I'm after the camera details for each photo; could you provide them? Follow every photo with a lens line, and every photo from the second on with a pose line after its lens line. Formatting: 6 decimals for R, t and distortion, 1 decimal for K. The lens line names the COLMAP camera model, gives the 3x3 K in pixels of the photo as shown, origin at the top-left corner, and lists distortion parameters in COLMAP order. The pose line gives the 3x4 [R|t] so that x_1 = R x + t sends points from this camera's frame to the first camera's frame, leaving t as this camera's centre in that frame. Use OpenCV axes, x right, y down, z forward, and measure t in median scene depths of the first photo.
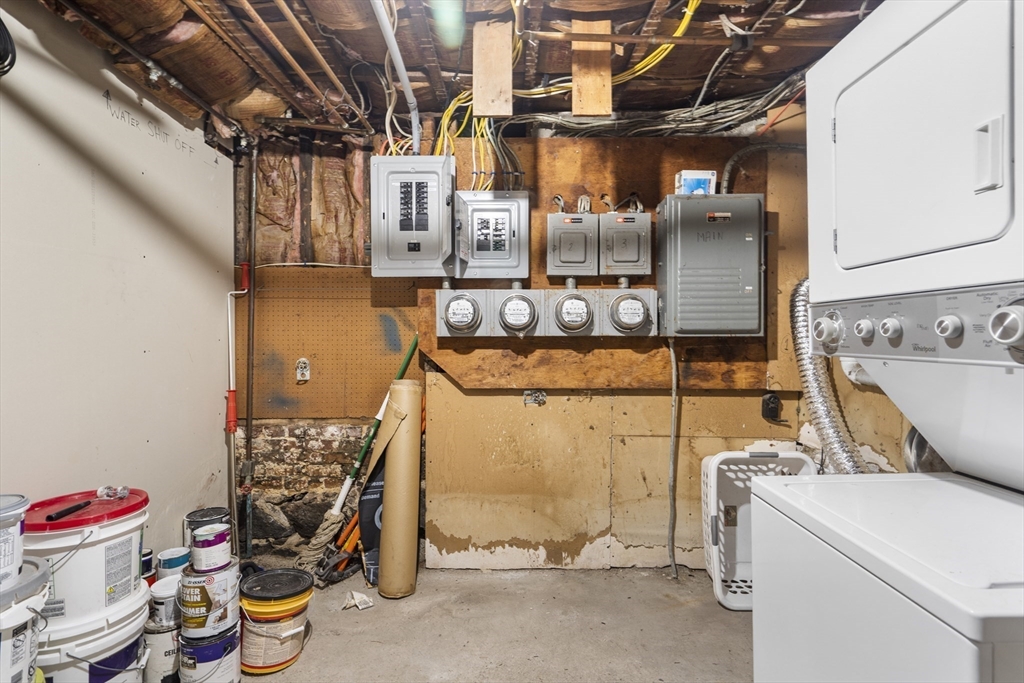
lens RADIAL K [[467.5, 0, 511.3], [0, 467.5, 340.0], [0, 0, 1]] dist [0.001105, 0.000928]
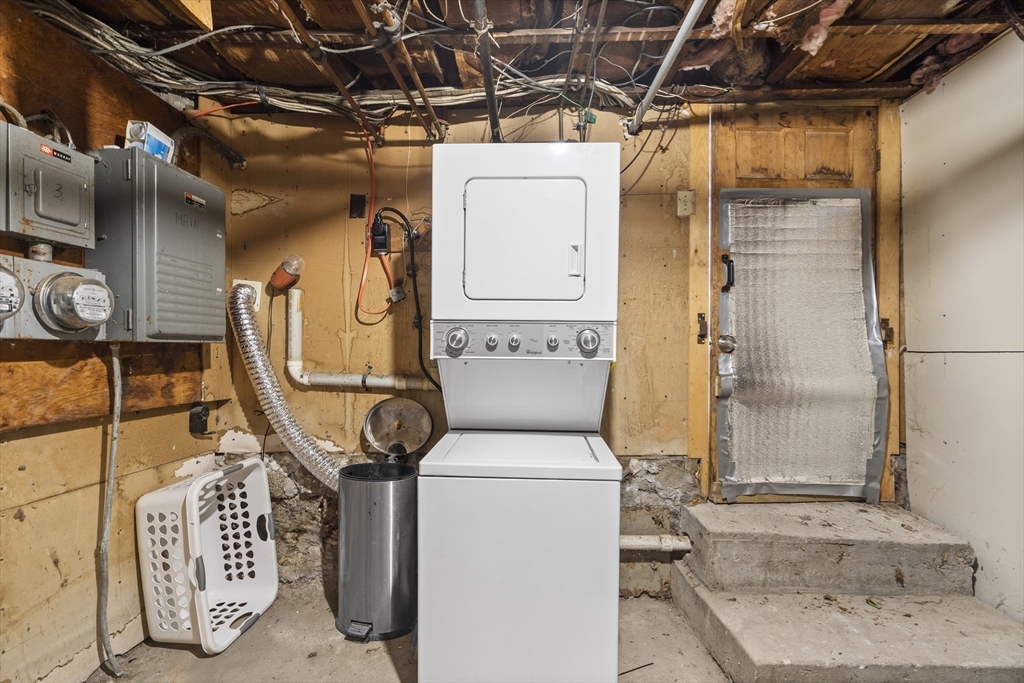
lens RADIAL K [[467.5, 0, 507.5], [0, 467.5, 347.7], [0, 0, 1]] dist [0.001105, 0.000928]
pose [[0.063206, 0.003897, 0.997993, -0.326337], [-0.002589, 0.999990, -0.003741, 0.002729], [-0.997997, -0.002347, 0.063215, 0.346775]]
